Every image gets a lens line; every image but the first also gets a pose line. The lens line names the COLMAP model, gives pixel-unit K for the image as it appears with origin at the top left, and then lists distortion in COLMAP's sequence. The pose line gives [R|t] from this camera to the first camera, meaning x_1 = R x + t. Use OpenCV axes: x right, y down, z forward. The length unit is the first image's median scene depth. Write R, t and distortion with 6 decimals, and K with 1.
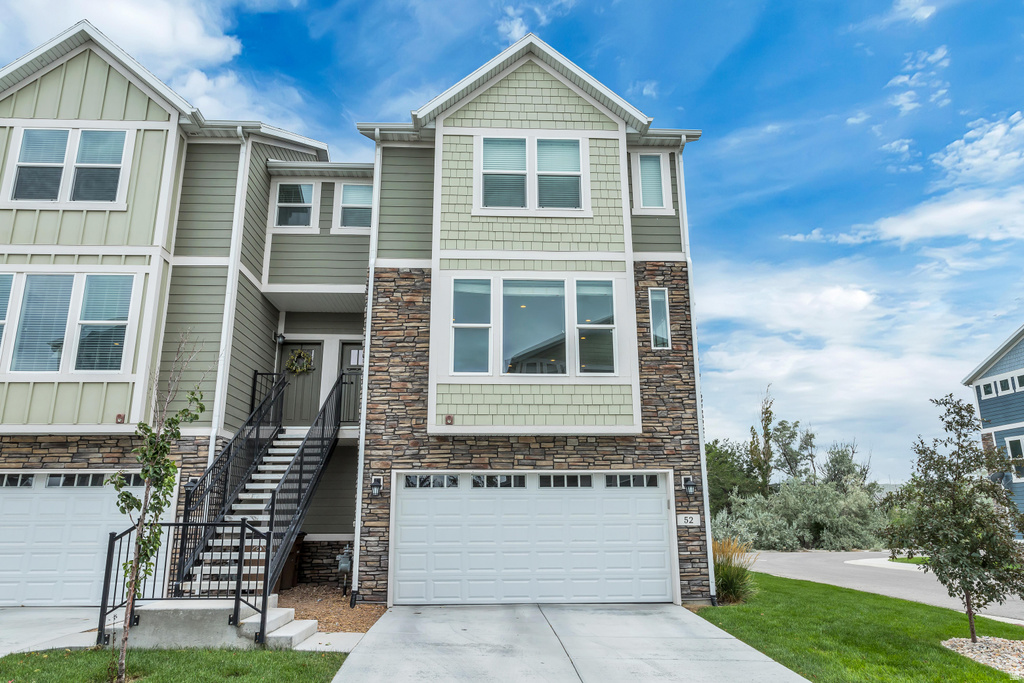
lens RADIAL K [[708.1, 0, 512.0], [0, 708.1, 341.5], [0, 0, 1]] dist [0.002989, 0.001890]
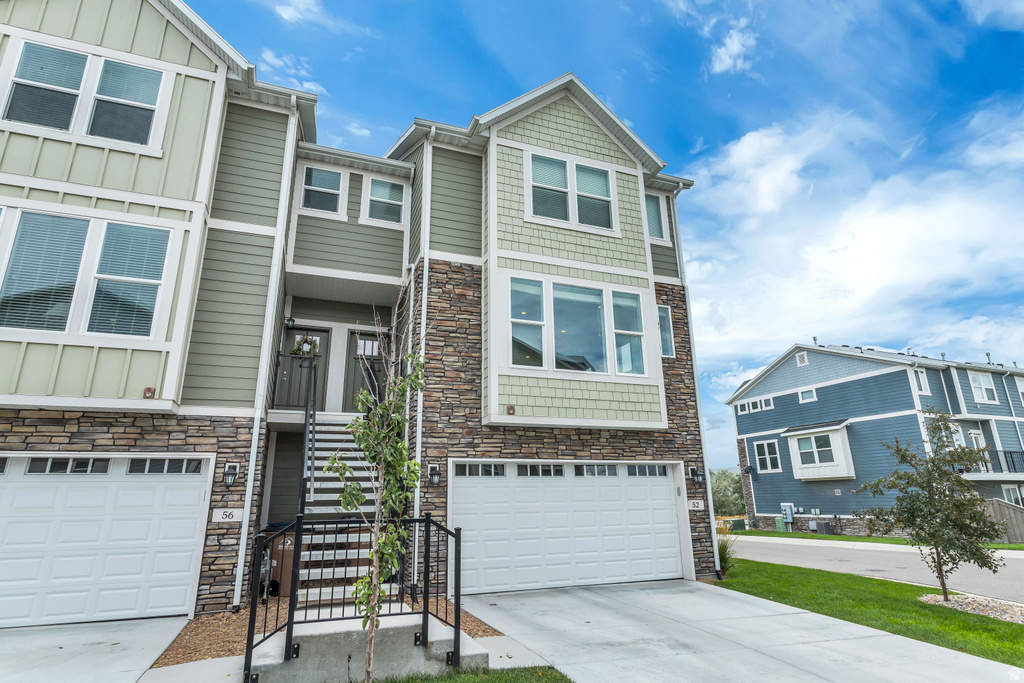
lens RADIAL K [[546.6, 0, 512.0], [0, 546.6, 341.5], [0, 0, 1]] dist [0.002779, 0.000020]
pose [[0.949159, 0.078093, 0.304958, -0.321231], [-0.066490, 0.996619, -0.048267, 0.046878], [-0.307696, 0.025536, 0.951142, 0.225606]]
